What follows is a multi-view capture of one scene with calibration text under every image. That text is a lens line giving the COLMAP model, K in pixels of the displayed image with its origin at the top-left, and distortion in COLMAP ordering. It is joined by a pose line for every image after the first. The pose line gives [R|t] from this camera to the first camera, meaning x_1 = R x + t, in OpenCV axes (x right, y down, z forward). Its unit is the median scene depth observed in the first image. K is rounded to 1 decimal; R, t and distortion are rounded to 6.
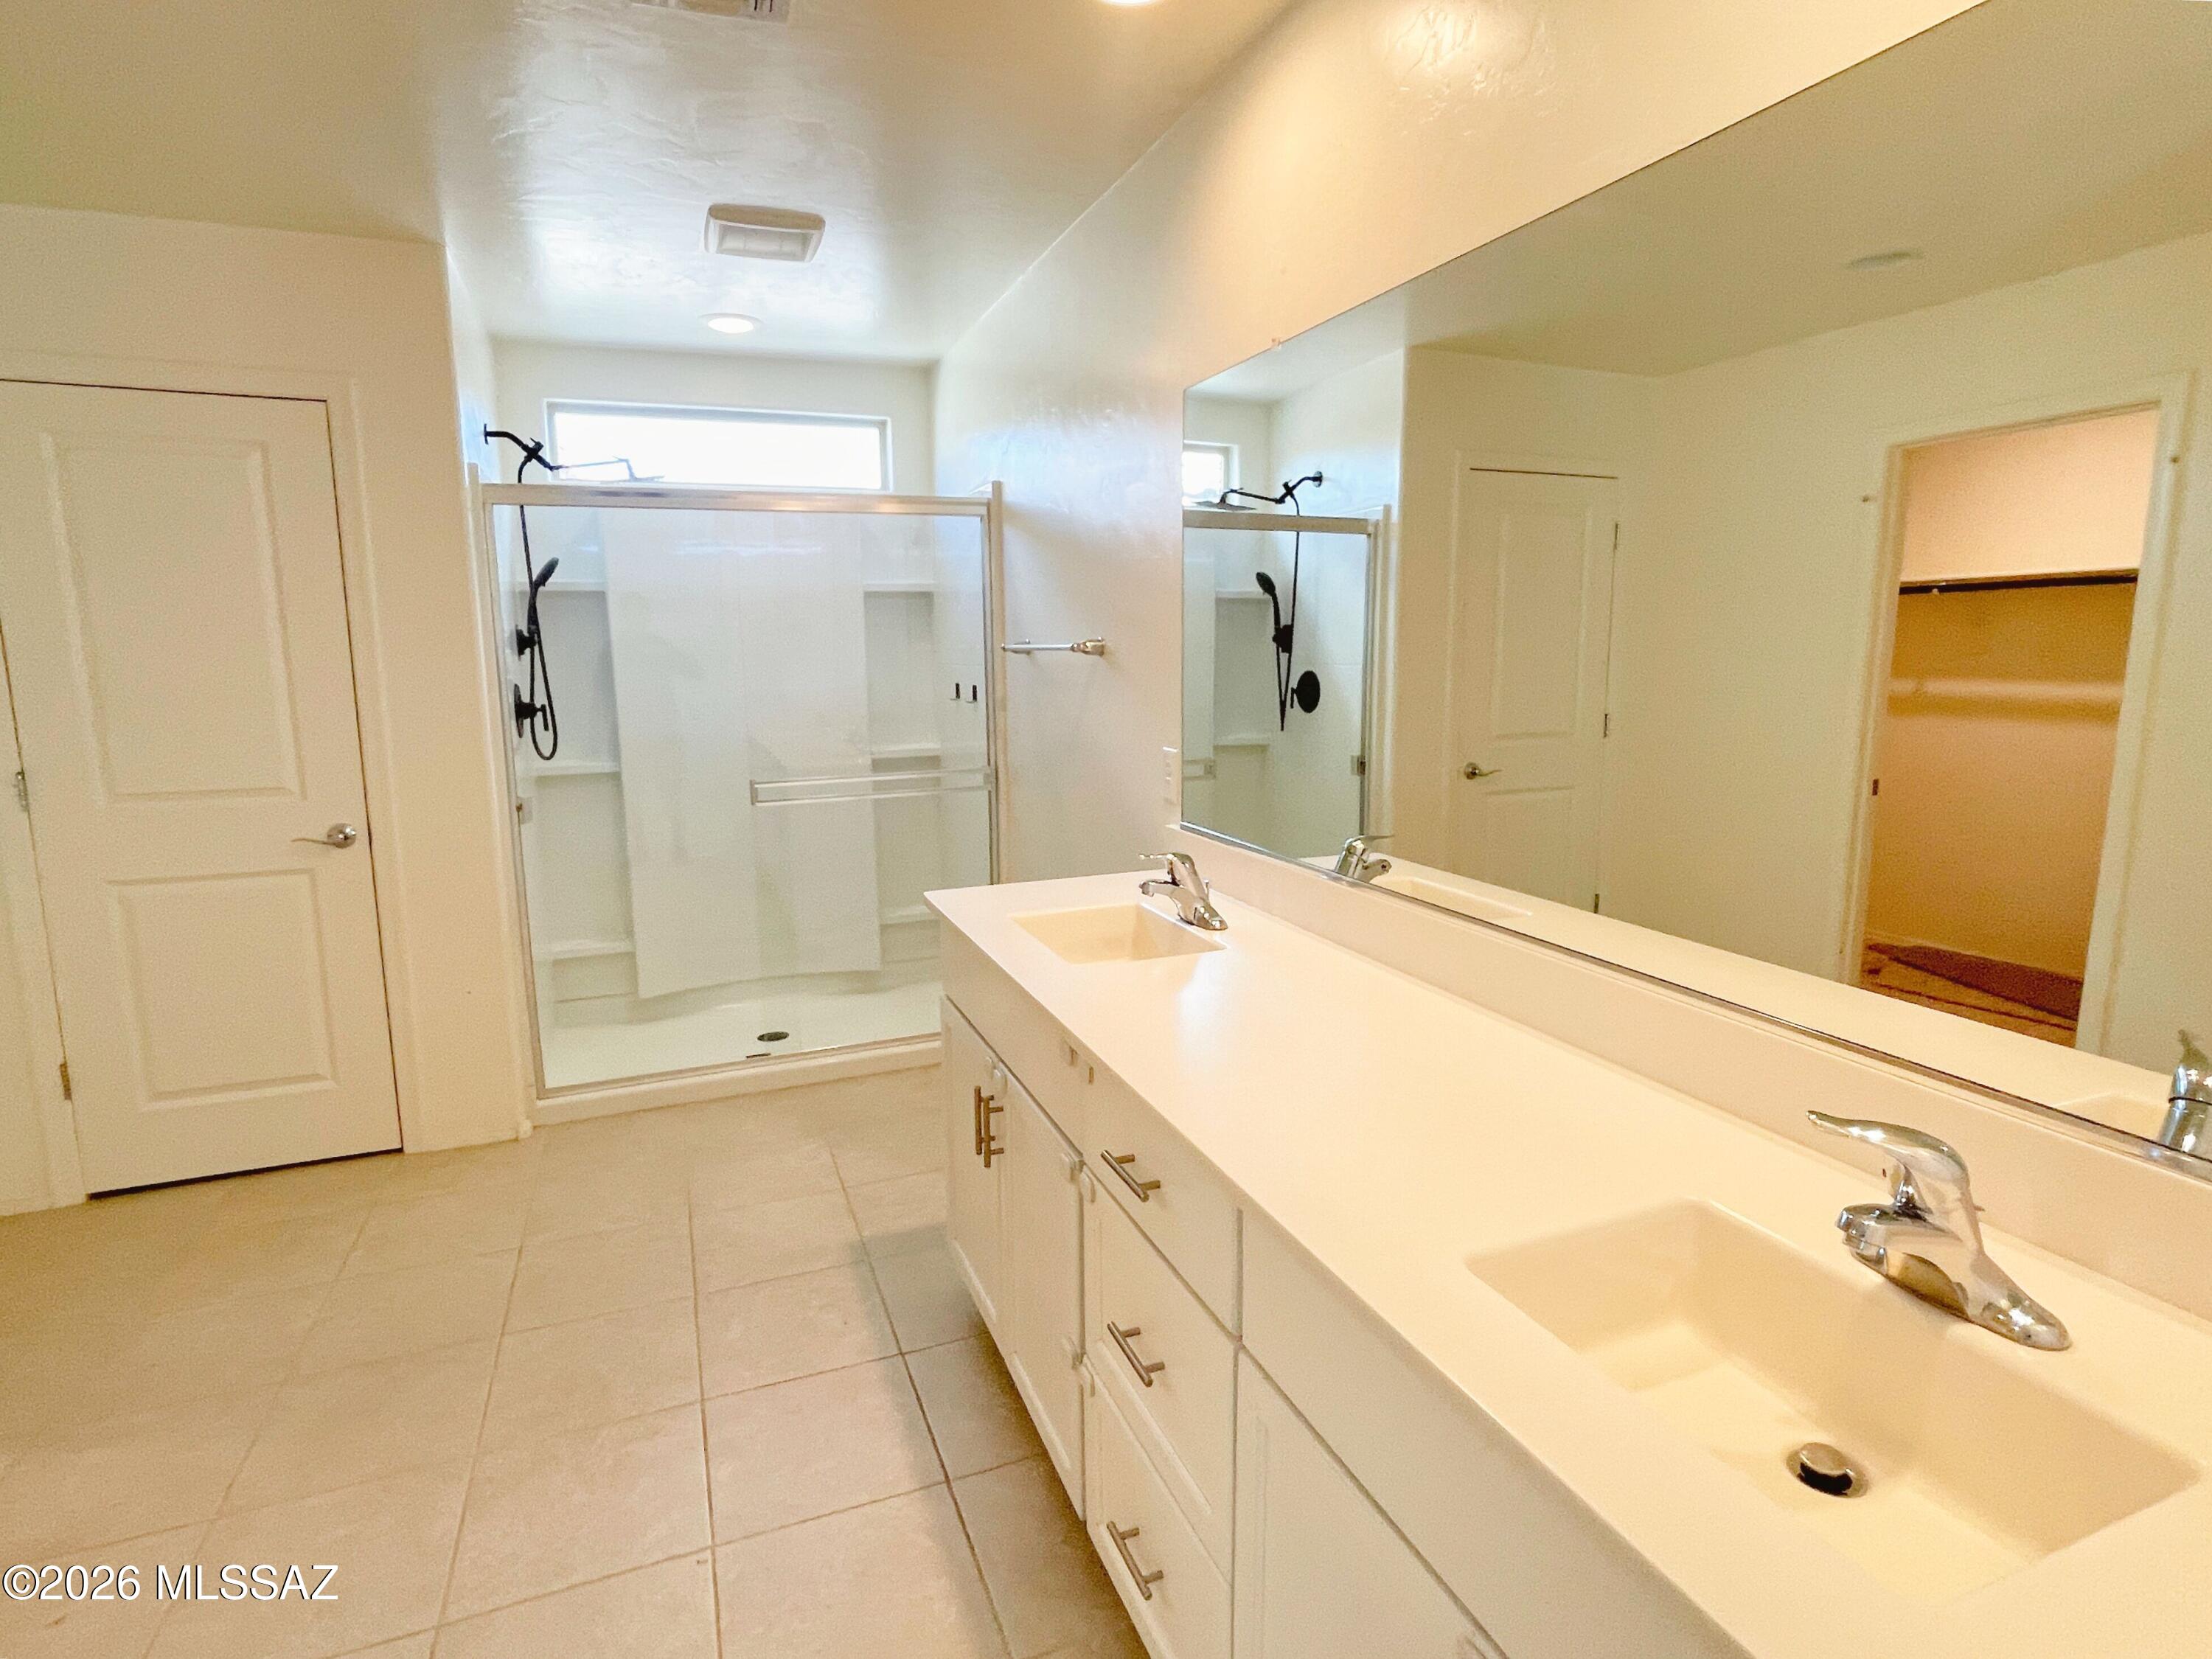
lens RADIAL K [[1129.3, 0, 1106.0], [0, 1129.3, 829.5], [0, 0, 1]] dist [-0.003867, -0.000808]
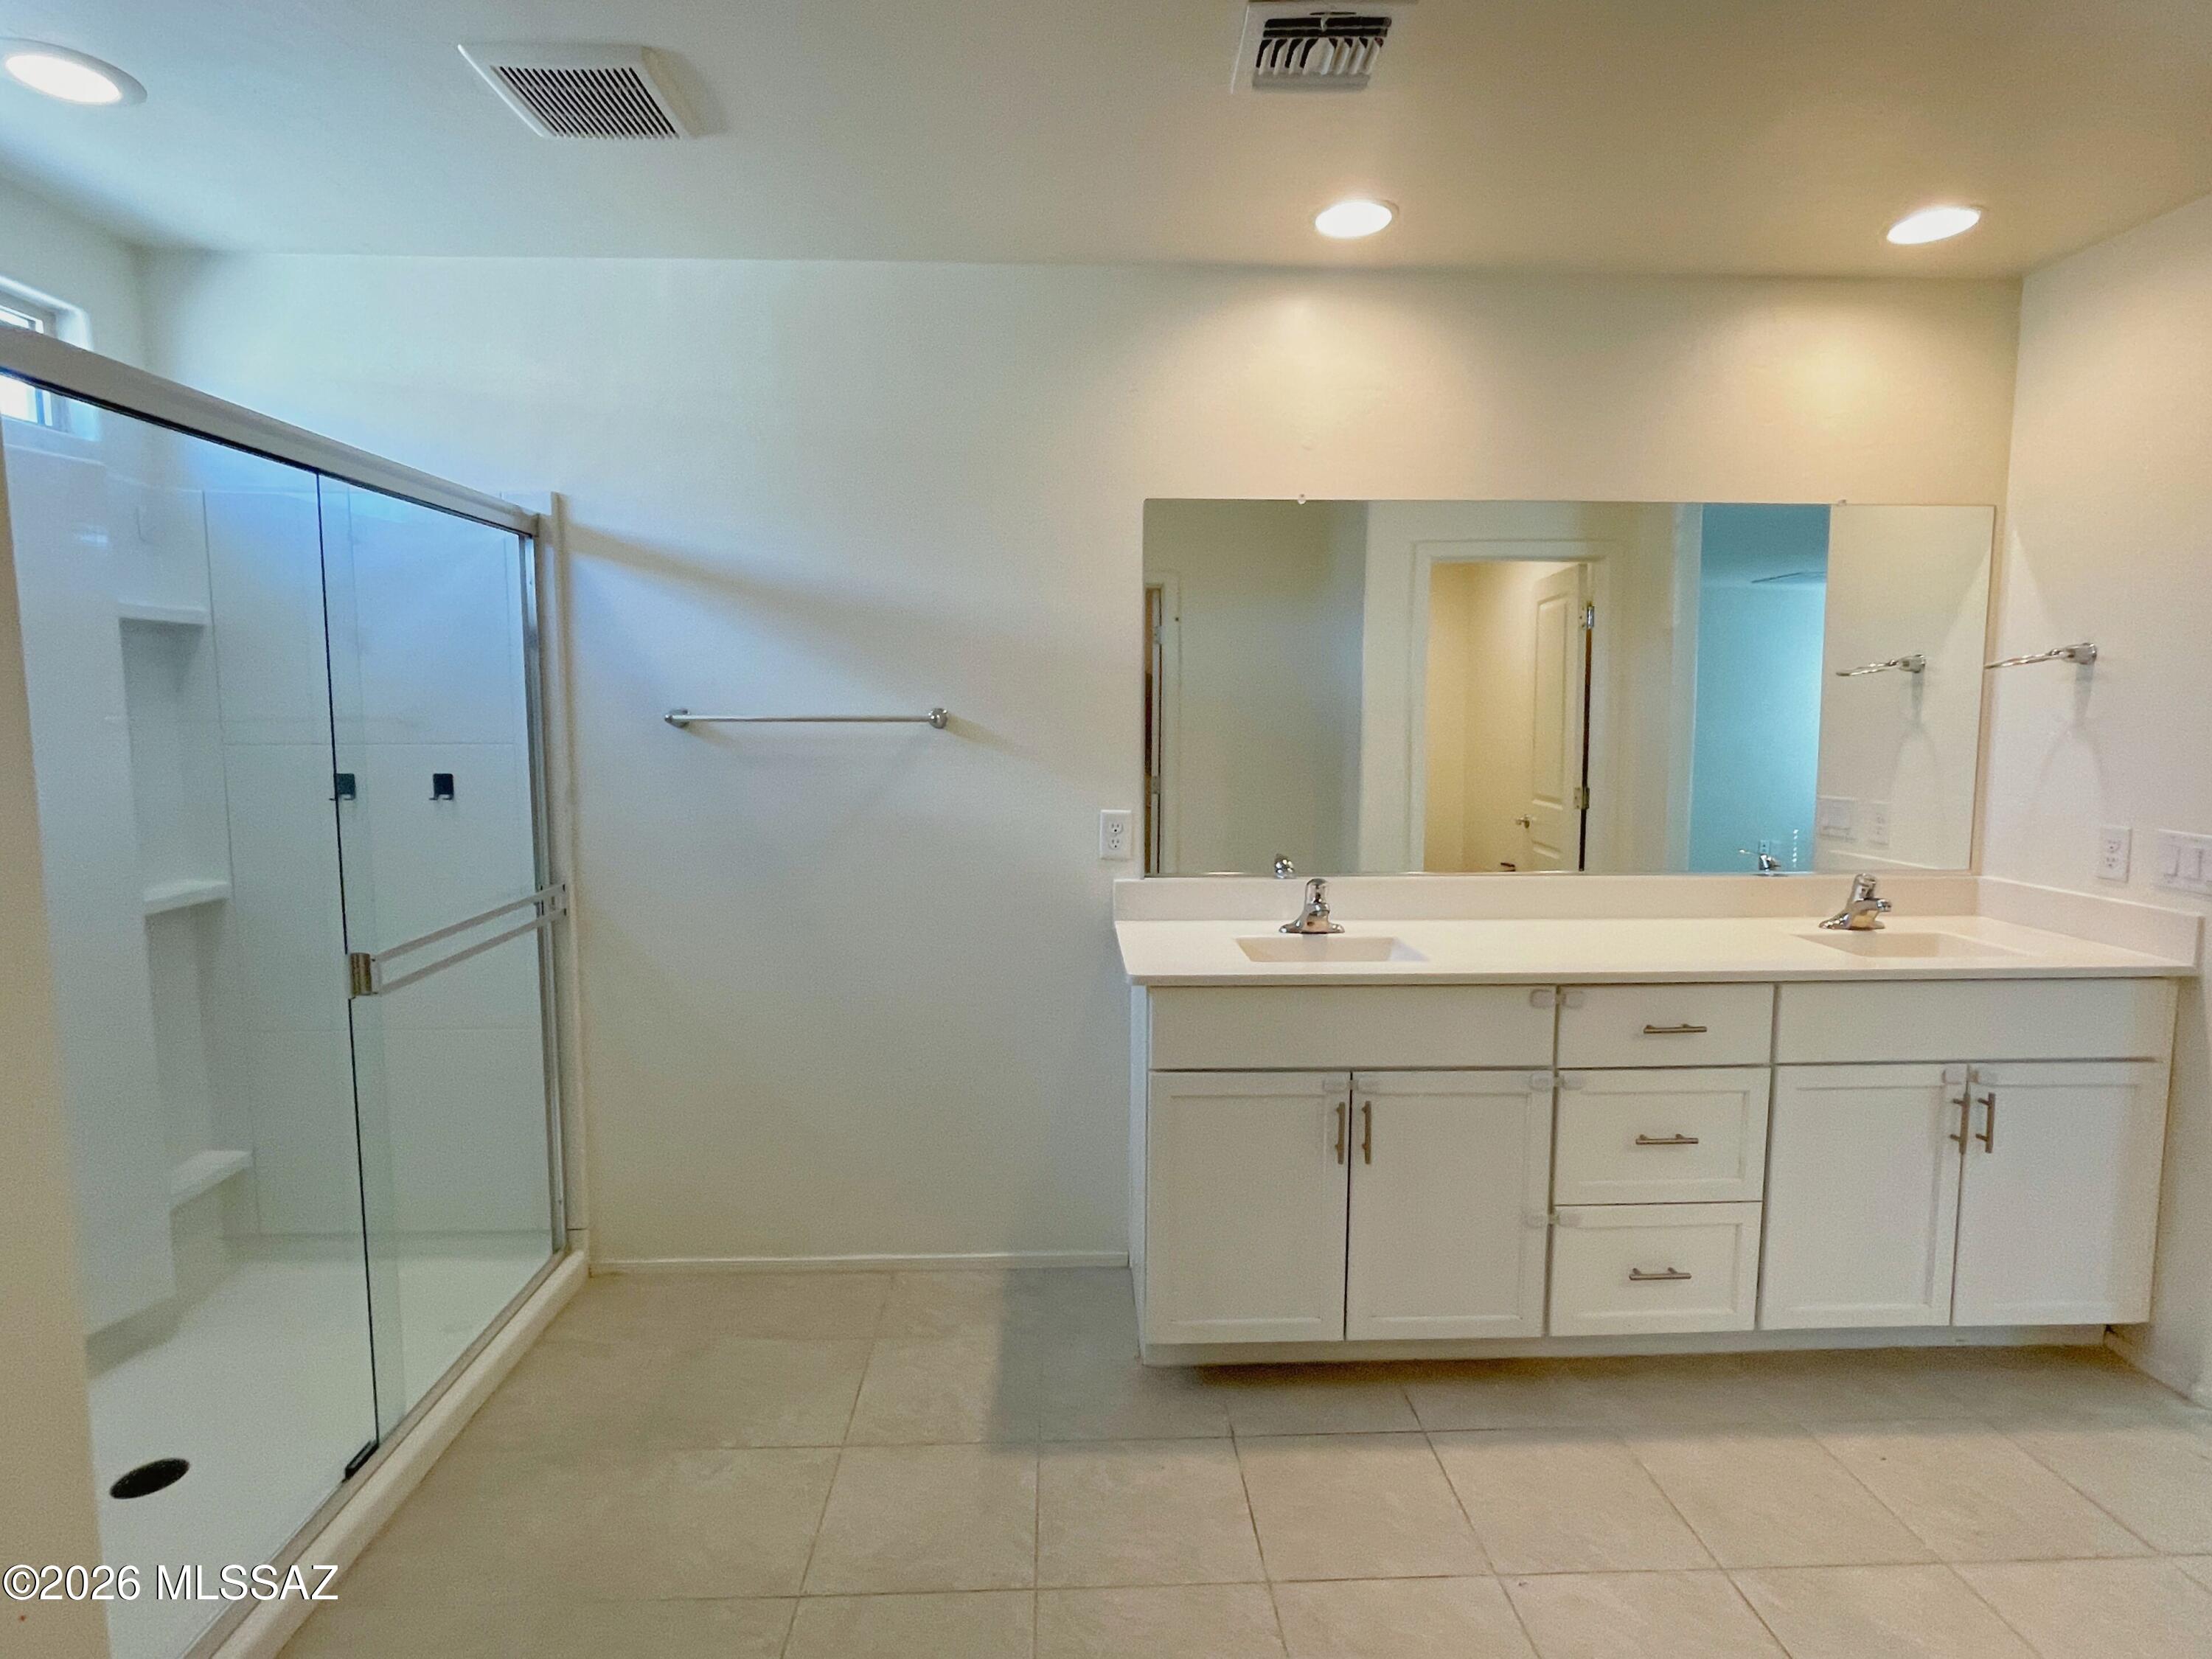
lens RADIAL K [[1129.3, 0, 1106.0], [0, 1129.3, 829.5], [0, 0, 1]] dist [-0.003867, -0.000808]
pose [[0.334767, -0.082445, 0.938687, -0.777086], [0.148155, 0.988380, 0.033973, -0.073447], [-0.930581, 0.127698, 0.343092, 0.502731]]
